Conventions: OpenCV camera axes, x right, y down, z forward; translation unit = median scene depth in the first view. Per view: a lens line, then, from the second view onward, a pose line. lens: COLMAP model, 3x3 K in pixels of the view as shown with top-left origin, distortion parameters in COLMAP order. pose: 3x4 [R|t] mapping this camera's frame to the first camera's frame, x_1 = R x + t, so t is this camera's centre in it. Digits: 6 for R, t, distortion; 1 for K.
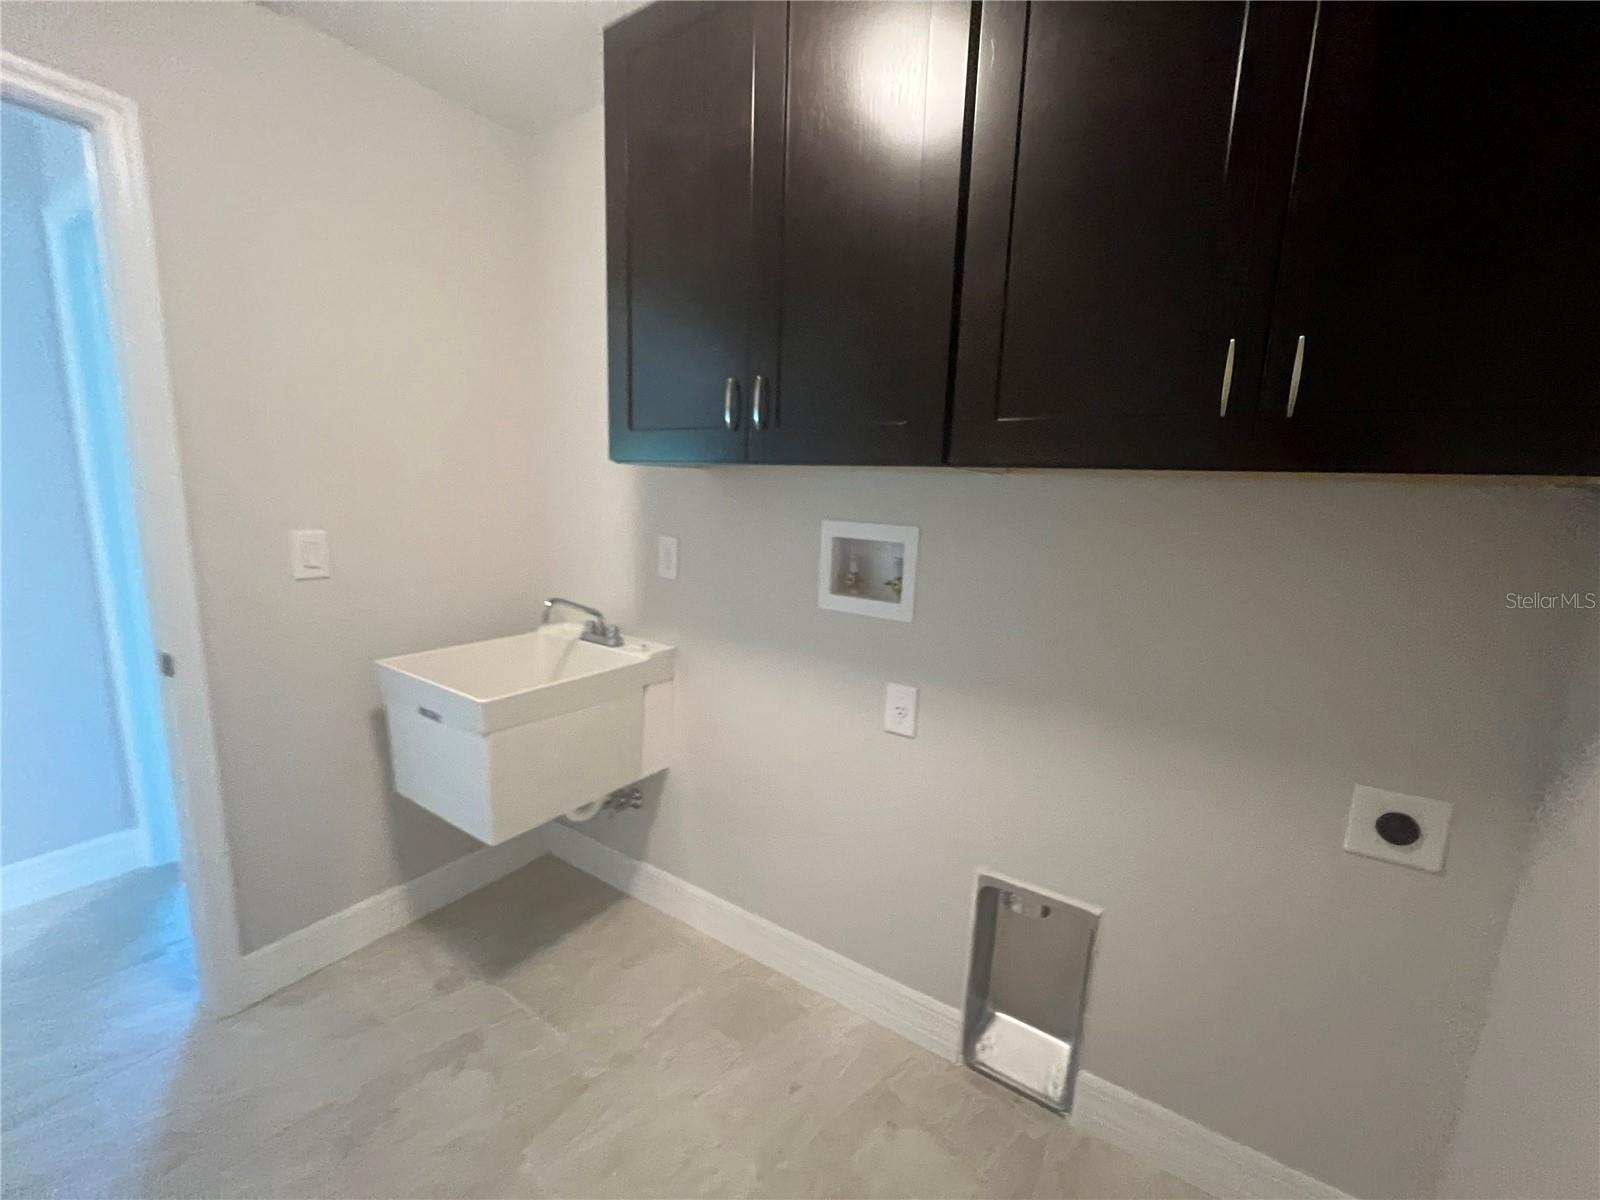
lens RADIAL K [[644.5, 0, 792.5], [0, 644.5, 599.4], [0, 0, 1]] dist [-0.004315, 0.001073]
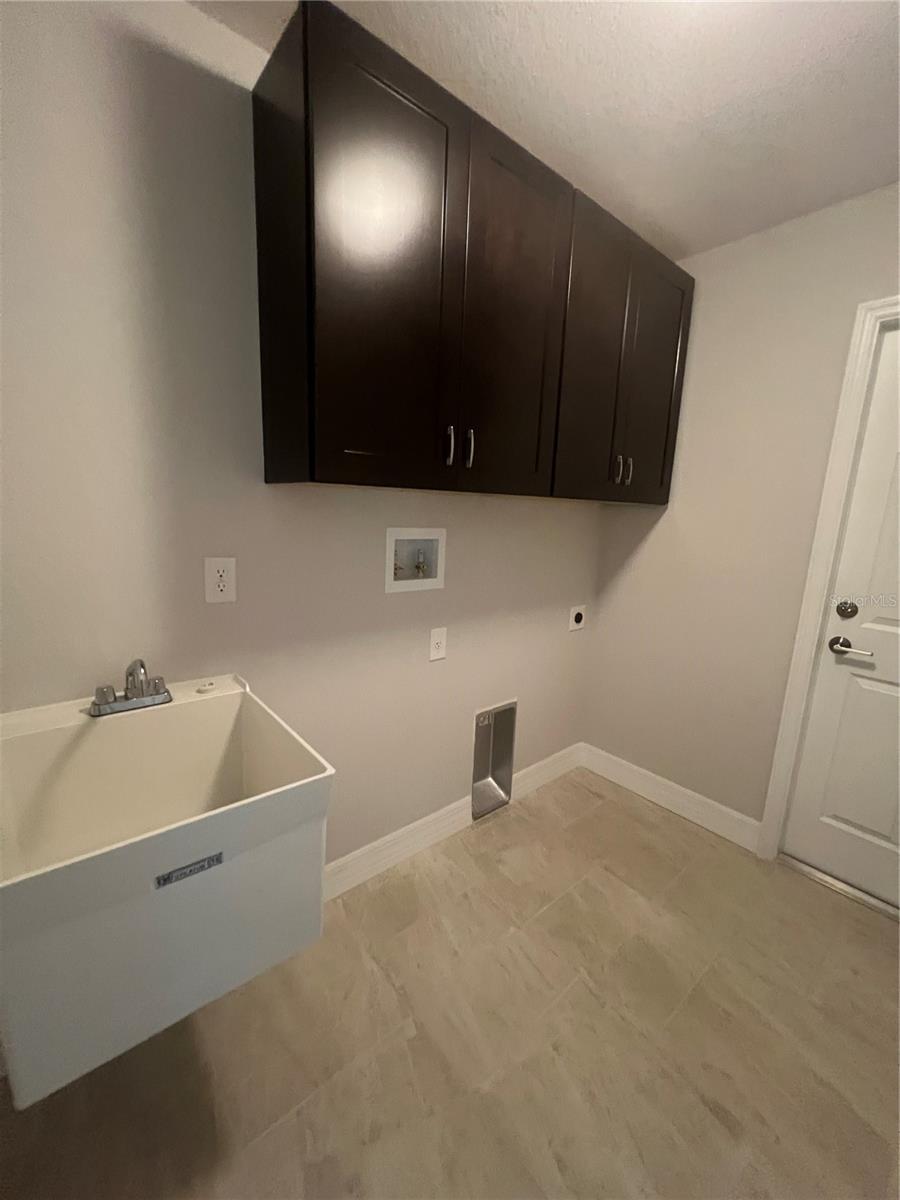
lens RADIAL K [[479.6, 0, 441.4], [0, 479.6, 596.8], [0, 0, 1]] dist [0.000973, 0.000165]
pose [[0.294157, -0.199202, 0.934768, -0.913505], [0.135465, 0.976855, 0.165542, -0.137985], [-0.946108, 0.077933, 0.314333, 0.610395]]
